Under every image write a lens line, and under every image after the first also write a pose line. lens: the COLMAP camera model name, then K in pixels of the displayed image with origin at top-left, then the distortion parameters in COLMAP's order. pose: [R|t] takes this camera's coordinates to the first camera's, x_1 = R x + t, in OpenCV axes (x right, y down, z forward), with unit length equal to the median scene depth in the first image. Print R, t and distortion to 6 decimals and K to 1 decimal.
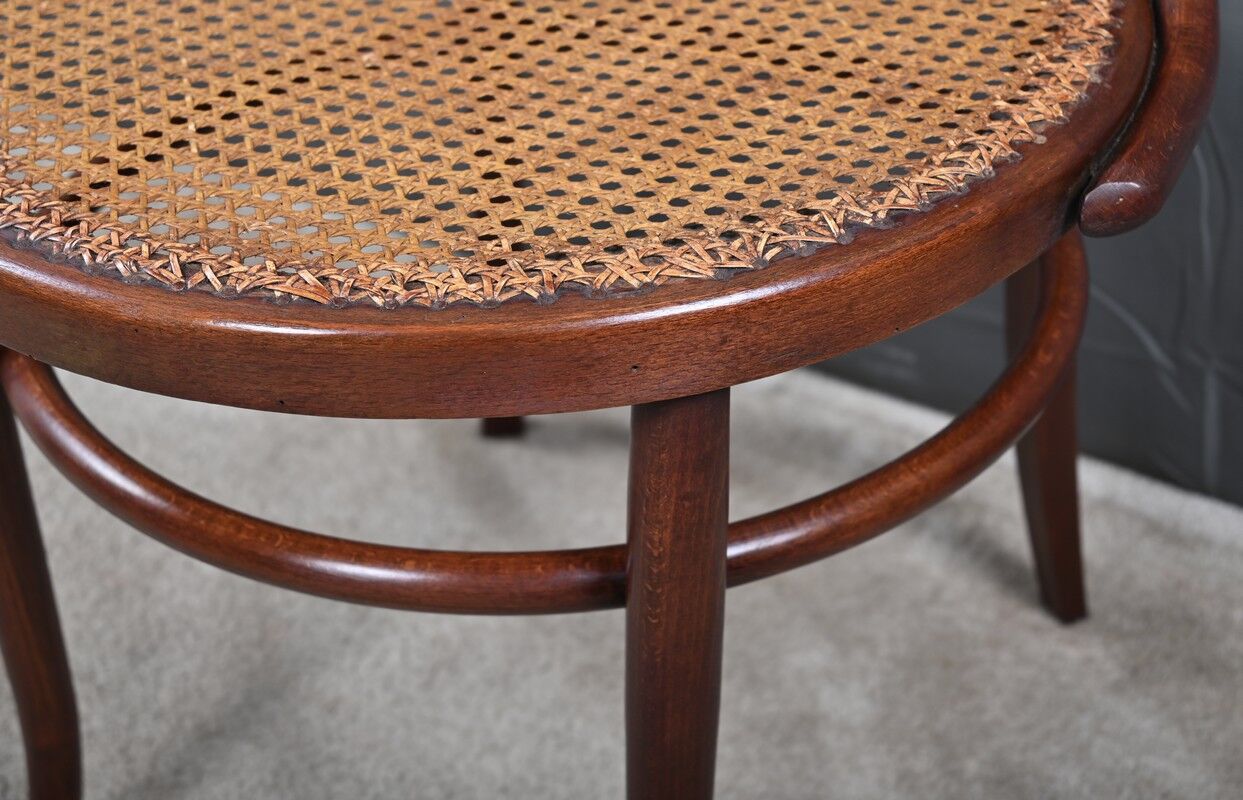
lens RADIAL K [[1916.5, 0, 621.7], [0, 1916.5, 398.9], [0, 0, 1]] dist [-0.010392, 0.000000]
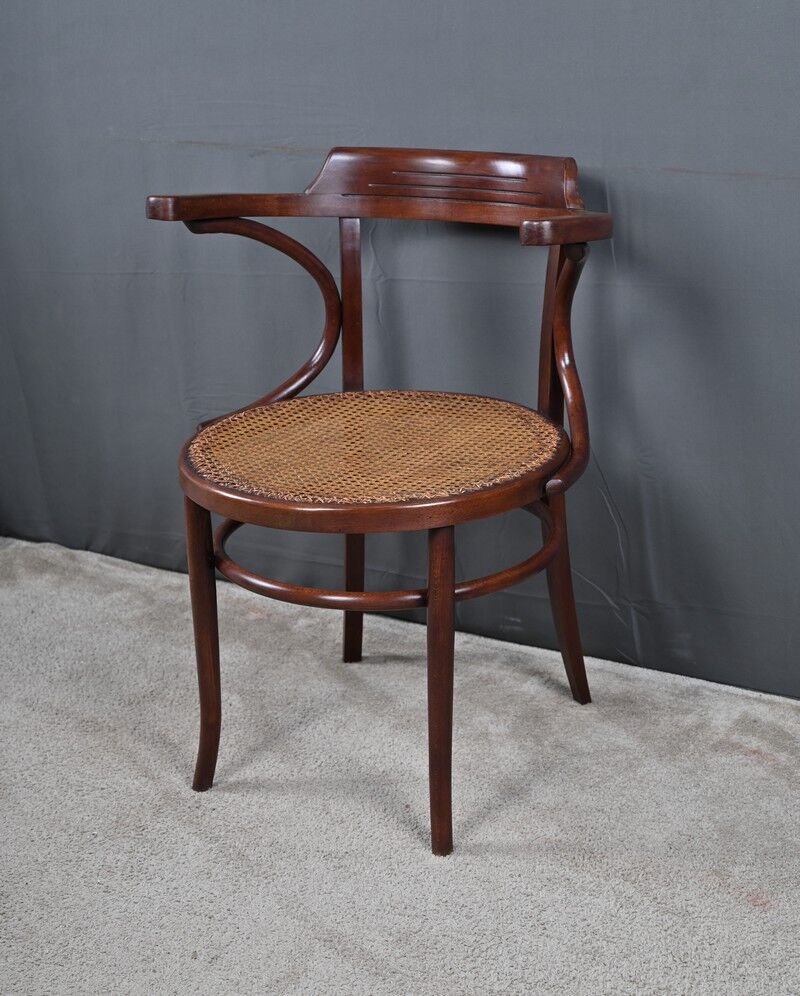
lens RADIAL K [[1561.6, 0, 400.4], [0, 1561.6, 499.1], [0, 0, 1]] dist [-0.074953, 0.000000]
pose [[0.998409, -0.025773, 0.050155, -0.185679], [0.039001, 0.958007, -0.284081, 0.741153], [-0.040728, 0.285585, 0.957488, -1.803805]]
